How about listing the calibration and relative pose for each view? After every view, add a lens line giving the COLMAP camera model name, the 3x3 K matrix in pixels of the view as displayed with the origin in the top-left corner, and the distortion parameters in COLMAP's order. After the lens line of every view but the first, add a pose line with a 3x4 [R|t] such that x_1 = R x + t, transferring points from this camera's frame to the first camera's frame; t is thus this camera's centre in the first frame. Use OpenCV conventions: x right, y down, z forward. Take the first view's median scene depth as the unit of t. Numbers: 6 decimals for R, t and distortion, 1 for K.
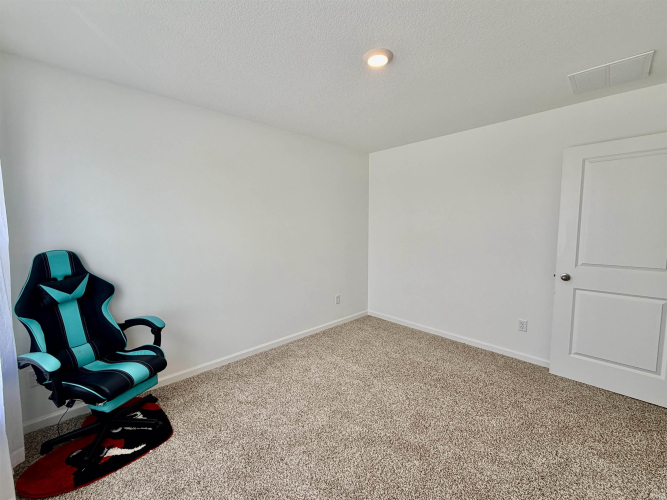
lens RADIAL K [[275.3, 0, 333.5], [0, 275.3, 250.0], [0, 0, 1]] dist [0.015177, -0.000066]
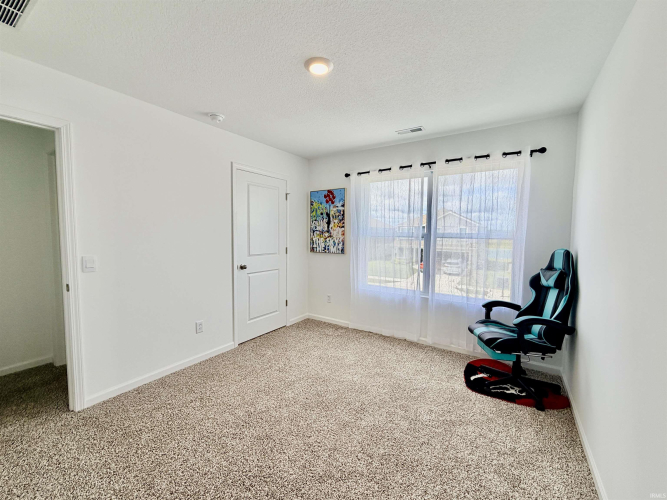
lens RADIAL K [[270.8, 0, 331.3], [0, 270.8, 251.6], [0, 0, 1]] dist [0.001416, 0.000131]
pose [[-0.975135, 0.007542, -0.221483, 0.250932], [-0.026854, 0.988035, 0.151873, -0.114203], [0.219979, 0.154044, -0.963265, 1.538895]]
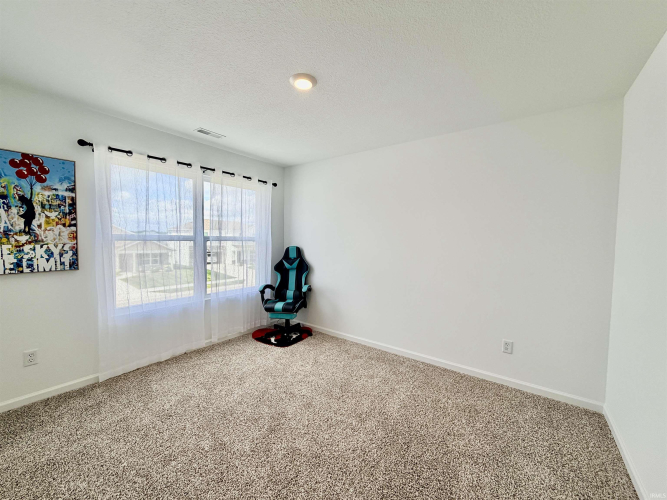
lens RADIAL K [[270.8, 0, 331.3], [0, 270.8, 251.6], [0, 0, 1]] dist [0.001416, 0.000131]
pose [[0.166223, 0.055390, -0.984531, 0.941901], [-0.100451, 0.994178, 0.038973, -0.053650], [0.980958, 0.092419, 0.170819, 0.726066]]
